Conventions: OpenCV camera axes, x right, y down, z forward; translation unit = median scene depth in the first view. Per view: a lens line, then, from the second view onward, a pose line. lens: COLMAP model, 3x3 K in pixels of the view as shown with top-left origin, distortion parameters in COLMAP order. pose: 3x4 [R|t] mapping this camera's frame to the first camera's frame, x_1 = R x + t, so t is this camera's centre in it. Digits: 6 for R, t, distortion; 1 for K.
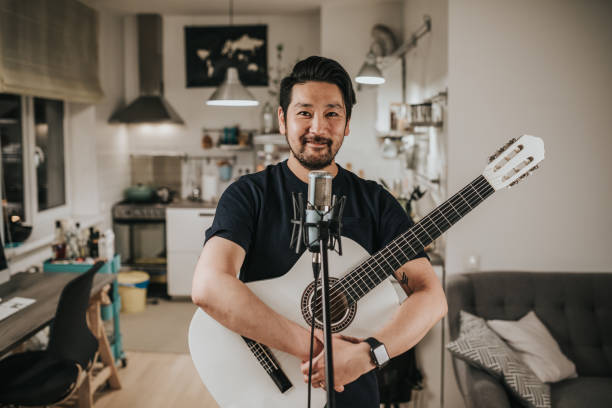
lens RADIAL K [[626.5, 0, 344.7], [0, 626.5, 214.3], [0, 0, 1]] dist [-0.008358, -0.002401]
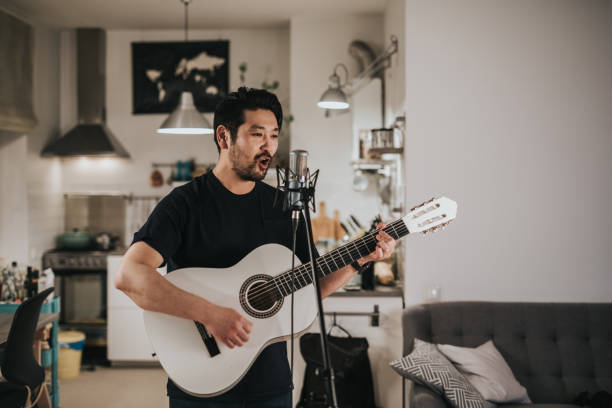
lens RADIAL K [[952.6, 0, 321.1], [0, 952.6, 229.8], [0, 0, 1]] dist [0.105432, -0.046896]
pose [[0.999151, -0.003102, -0.041092, 0.070398], [-0.000116, 0.996947, -0.078082, 0.070881], [0.041209, 0.078020, 0.996100, -0.349534]]
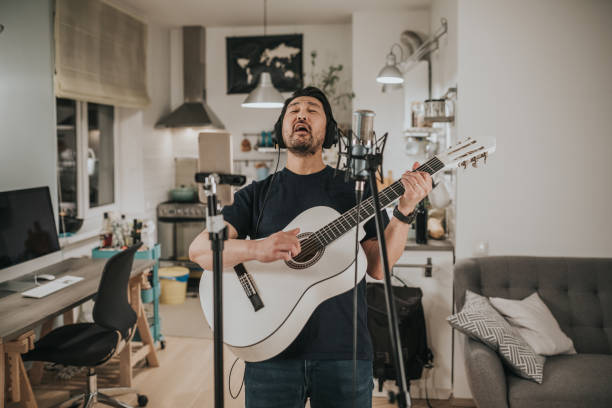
lens RADIAL K [[648.3, 0, 337.8], [0, 648.3, 205.0], [0, 0, 1]] dist [-0.012894, -0.001745]
pose [[0.995533, 0.000562, -0.094411, 0.049825], [-0.004370, 0.999185, -0.040139, 0.037187], [0.094311, 0.040372, 0.994724, -0.084994]]
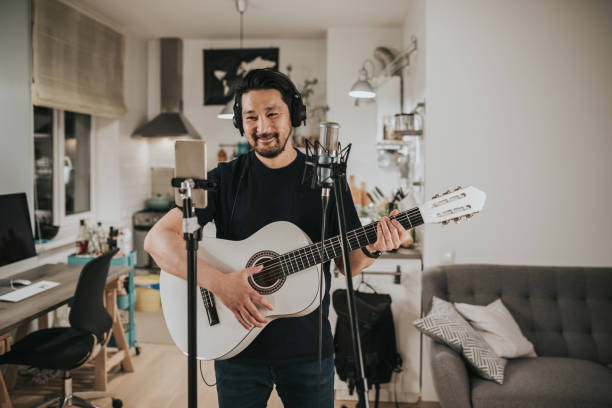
lens RADIAL K [[638.8, 0, 342.4], [0, 638.8, 211.2], [0, 0, 1]] dist [-0.012889, 0.009565]
pose [[0.998758, 0.007988, -0.049186, 0.055098], [-0.010364, 0.998783, -0.048229, 0.040585], [0.048741, 0.048678, 0.997625, -0.101549]]
